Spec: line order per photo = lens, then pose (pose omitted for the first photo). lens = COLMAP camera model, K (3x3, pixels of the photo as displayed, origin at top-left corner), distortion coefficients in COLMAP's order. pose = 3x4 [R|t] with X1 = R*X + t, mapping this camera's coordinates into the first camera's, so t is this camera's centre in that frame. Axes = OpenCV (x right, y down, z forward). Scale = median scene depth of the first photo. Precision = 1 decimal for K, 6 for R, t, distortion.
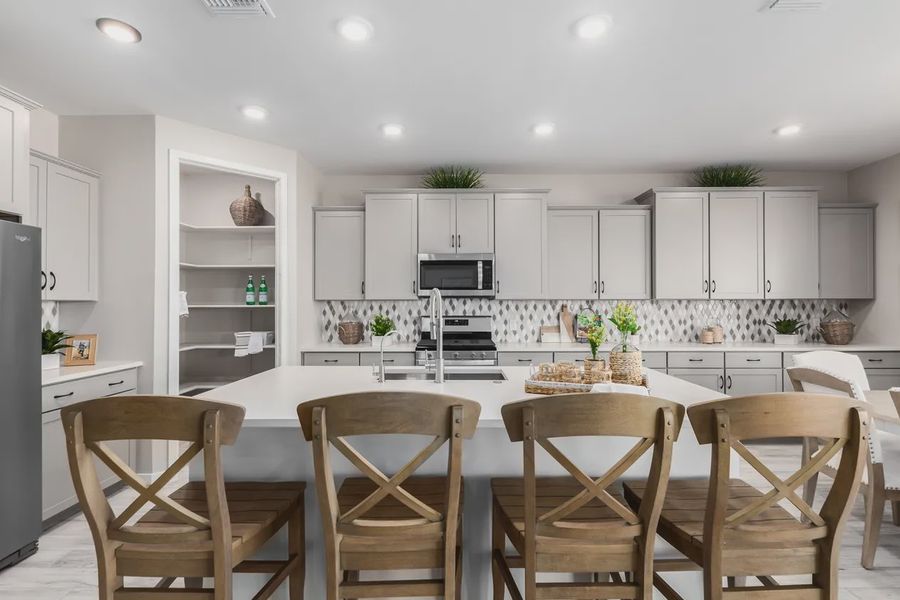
lens RADIAL K [[417.8, 0, 455.4], [0, 417.8, 300.0], [0, 0, 1]] dist [0.002198, -0.001478]
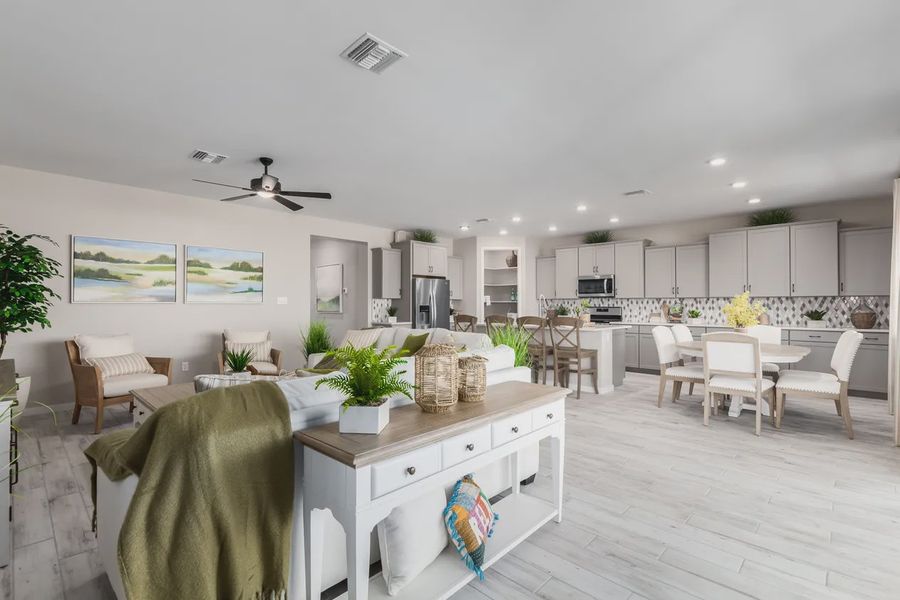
lens RADIAL K [[417.8, 0, 454.6], [0, 417.8, 299.5], [0, 0, 1]] dist [0.002198, -0.001478]
pose [[0.728863, -0.005906, -0.684634, 0.829101], [0.004181, 0.999983, -0.004175, 0.009254], [0.684646, 0.000181, 0.728875, -0.878416]]
